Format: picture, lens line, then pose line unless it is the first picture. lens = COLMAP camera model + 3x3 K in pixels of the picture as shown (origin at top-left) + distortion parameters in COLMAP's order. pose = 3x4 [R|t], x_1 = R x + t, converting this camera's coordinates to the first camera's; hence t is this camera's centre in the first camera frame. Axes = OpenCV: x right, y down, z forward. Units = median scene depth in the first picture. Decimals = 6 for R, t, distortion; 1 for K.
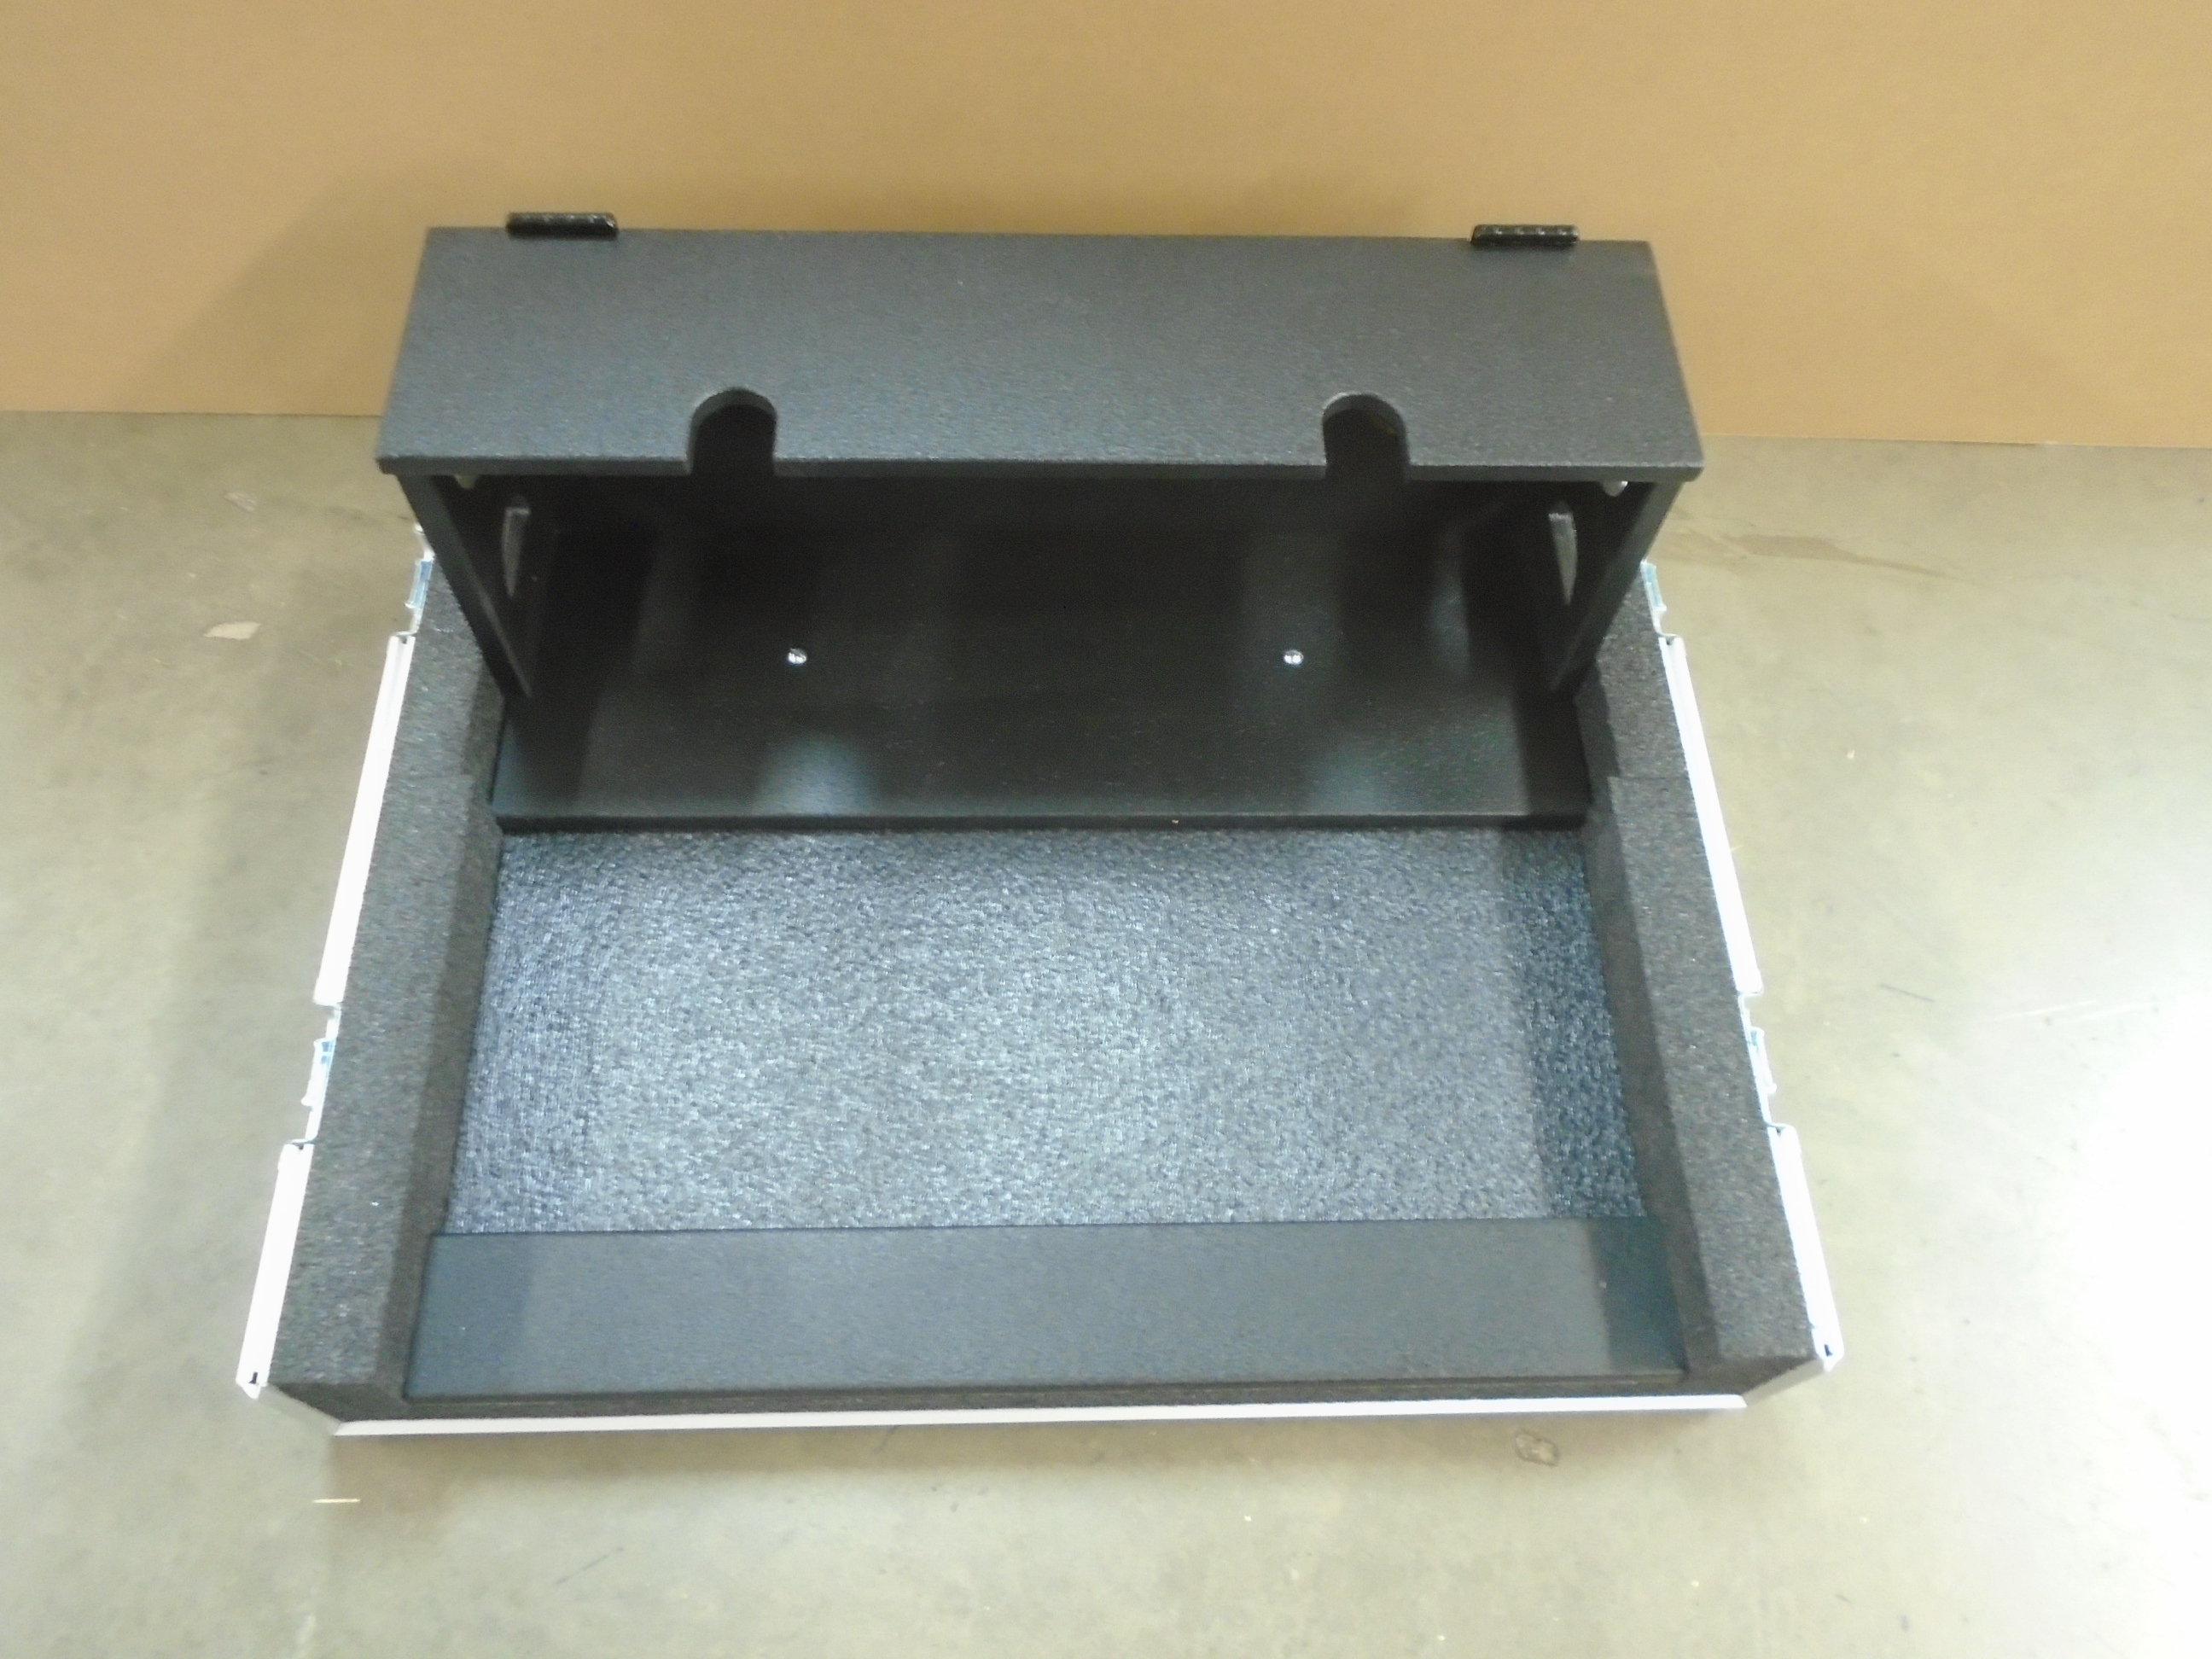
lens RADIAL K [[1714.6, 0, 1105.7], [0, 1714.6, 822.7], [0, 0, 1]] dist [-0.006504, -0.001365]
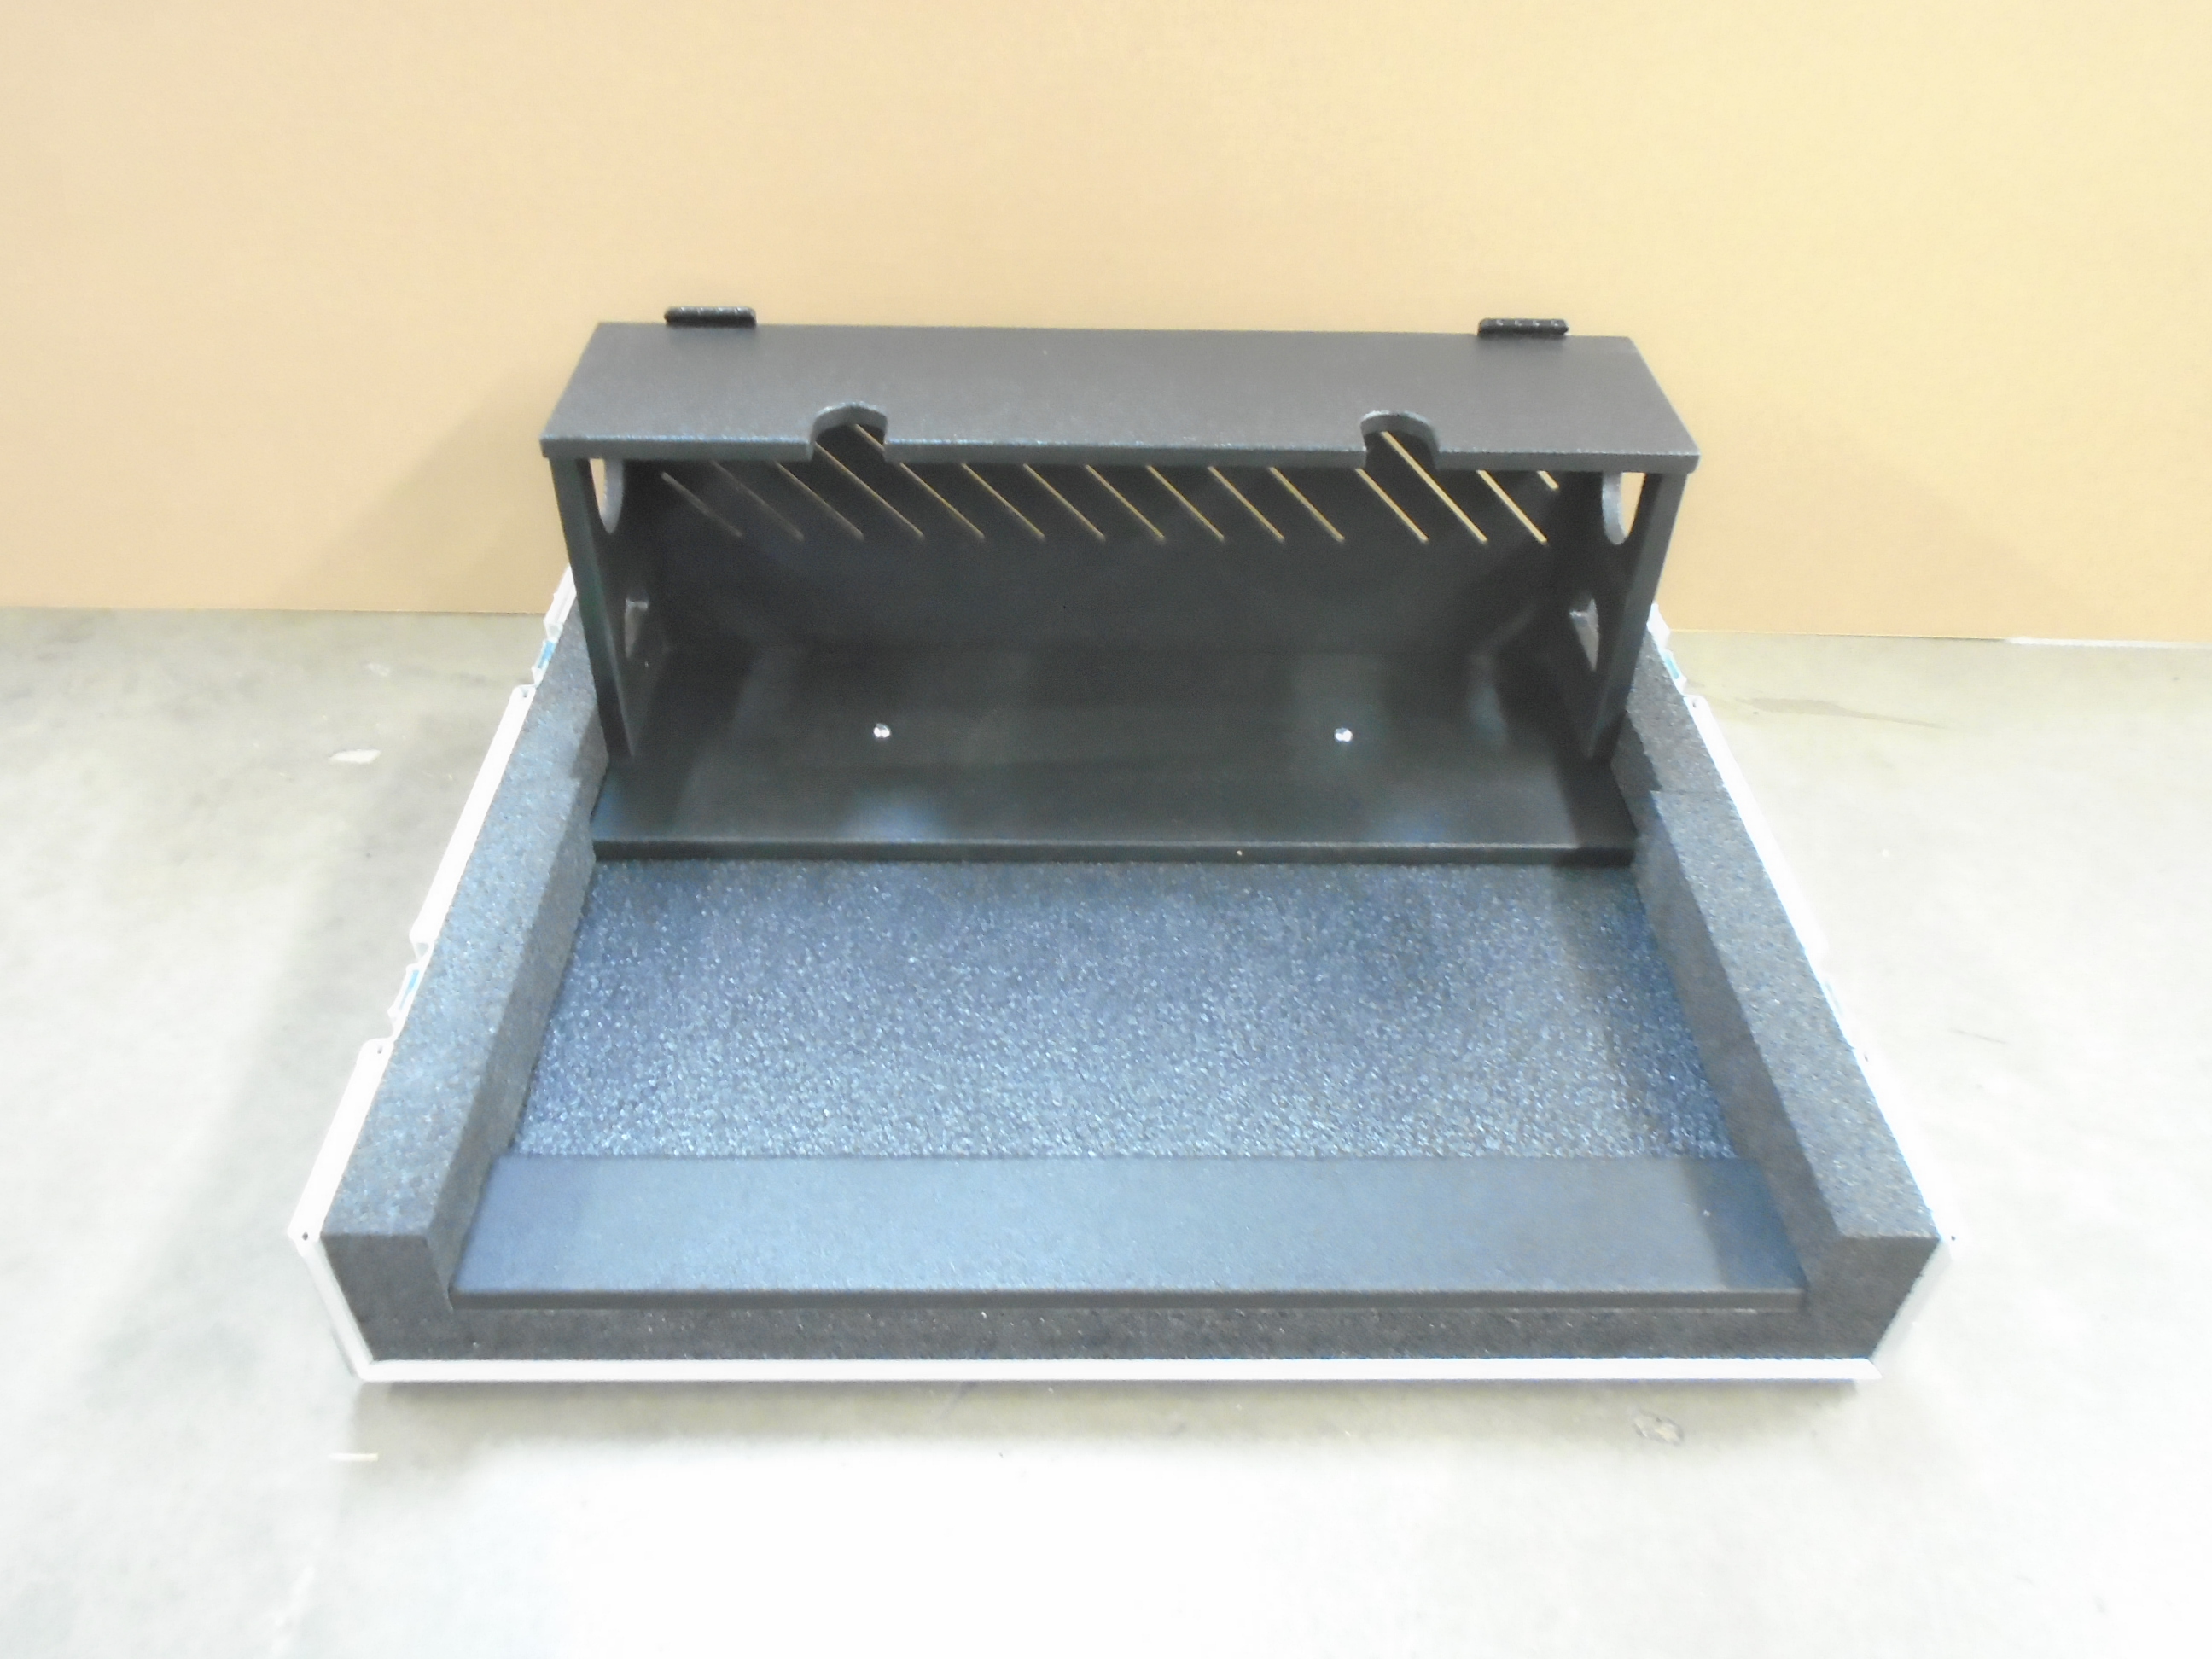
lens RADIAL K [[1714.6, 0, 1103.3], [0, 1714.6, 821.1], [0, 0, 1]] dist [-0.006504, -0.001365]
pose [[0.999852, -0.008184, -0.015112, -0.027554], [0.002046, 0.929771, -0.368133, 0.386952], [0.017063, 0.368047, 0.929651, 0.023767]]
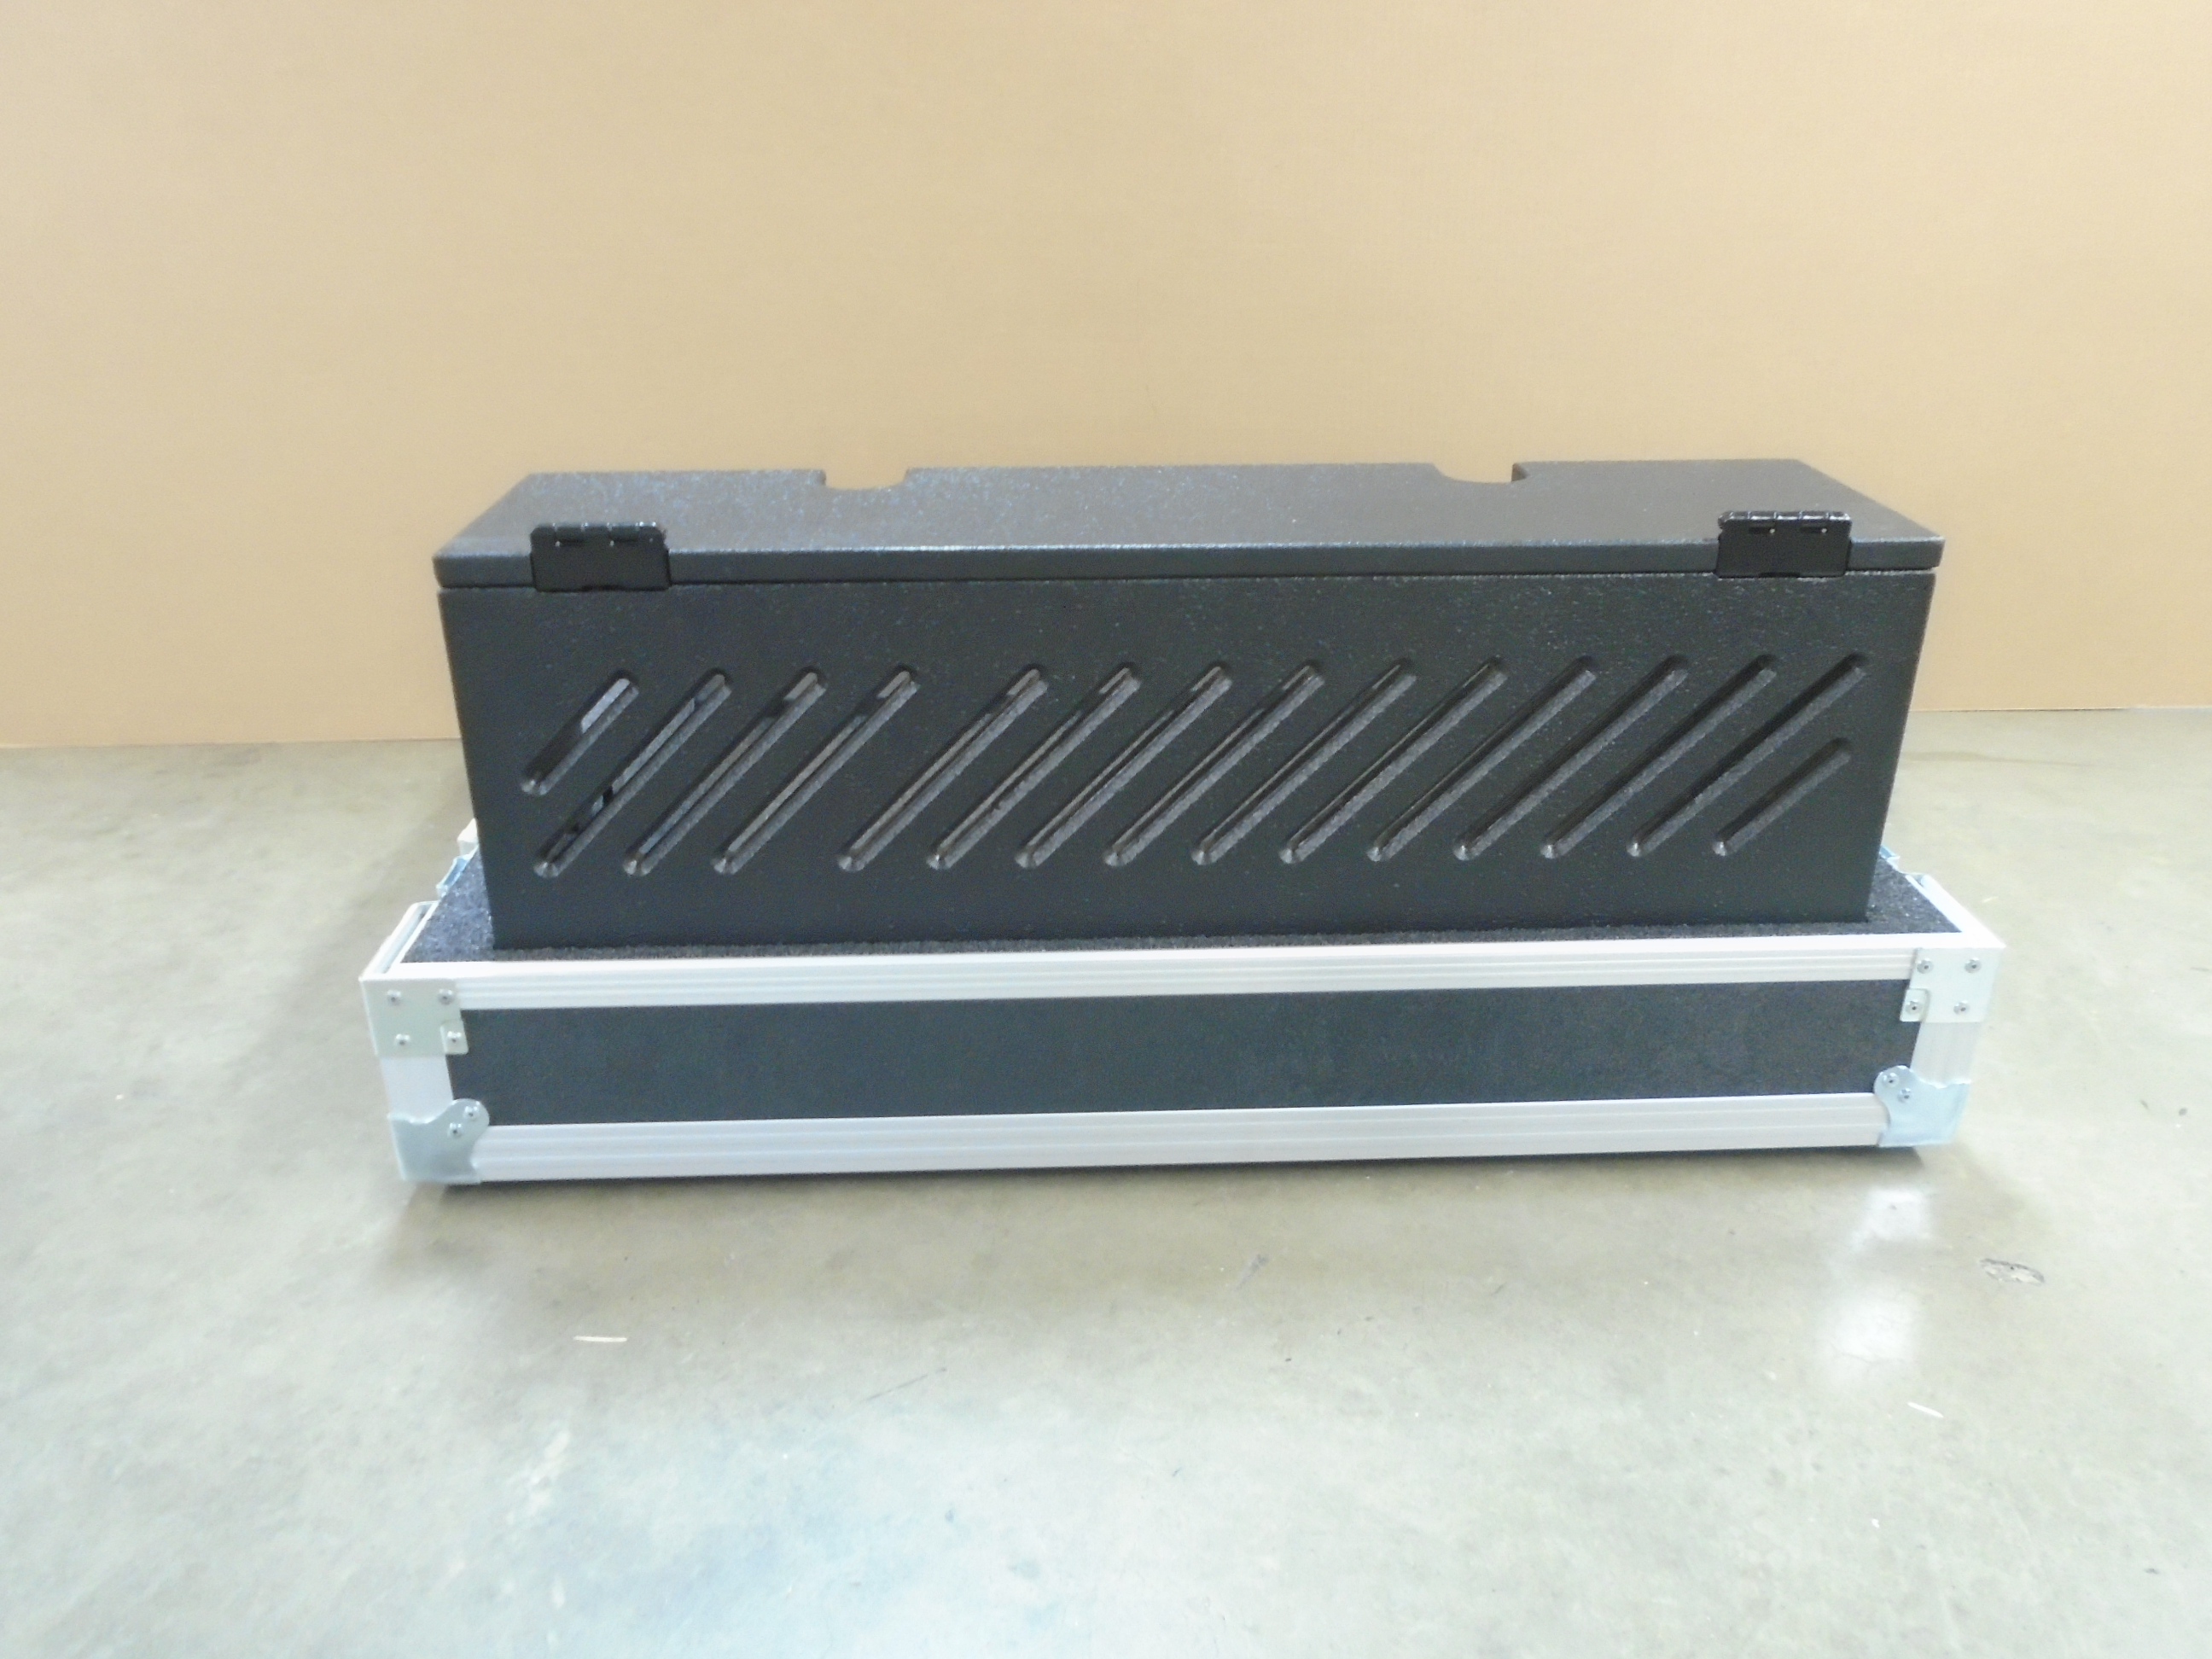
lens RADIAL K [[1714.6, 0, 1103.7], [0, 1714.6, 820.1], [0, 0, 1]] dist [-0.006504, -0.001365]
pose [[0.998708, -0.050813, 0.000530, -0.178432], [0.040756, 0.794732, -0.605591, 0.657652], [0.030351, 0.604830, 0.795776, 0.176513]]
